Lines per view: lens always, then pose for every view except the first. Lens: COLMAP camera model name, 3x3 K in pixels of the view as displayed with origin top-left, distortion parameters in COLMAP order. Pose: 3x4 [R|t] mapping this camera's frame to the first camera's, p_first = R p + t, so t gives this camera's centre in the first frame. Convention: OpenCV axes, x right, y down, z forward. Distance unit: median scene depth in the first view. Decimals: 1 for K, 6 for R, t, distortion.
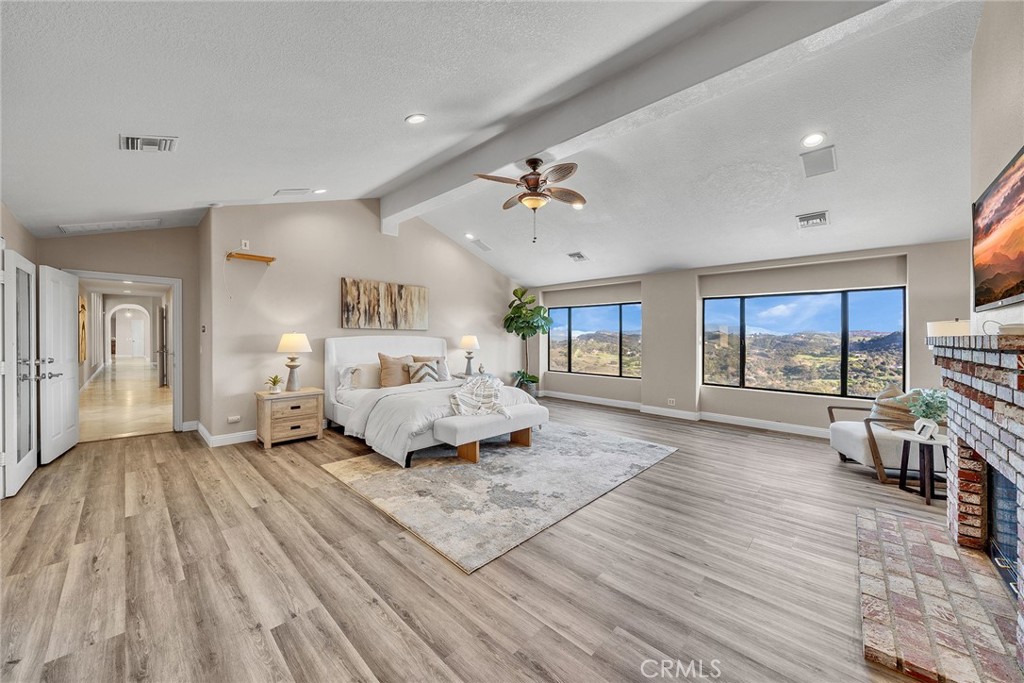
lens RADIAL K [[366.5, 0, 496.0], [0, 366.5, 341.5], [0, 0, 1]] dist [-0.002159, 0.000035]
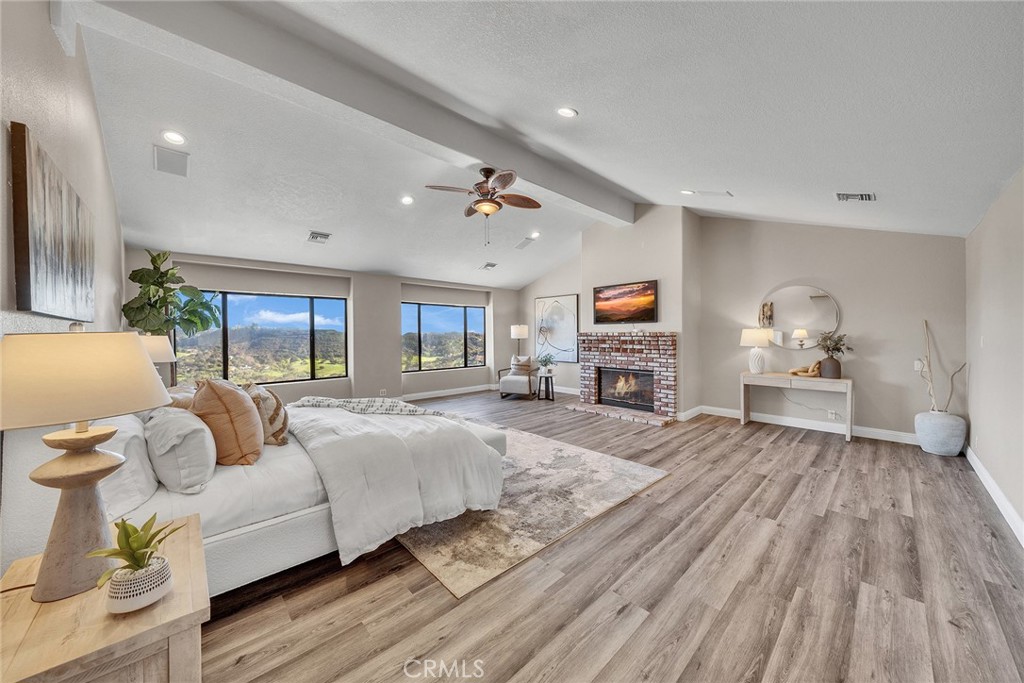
lens RADIAL K [[359.9, 0, 515.0], [0, 359.9, 339.2], [0, 0, 1]] dist [-0.005619, -0.000145]
pose [[0.032663, -0.021373, 0.999238, -1.492808], [0.017603, 0.999629, 0.020806, -0.031397], [-0.999311, 0.016910, 0.033027, 1.408274]]
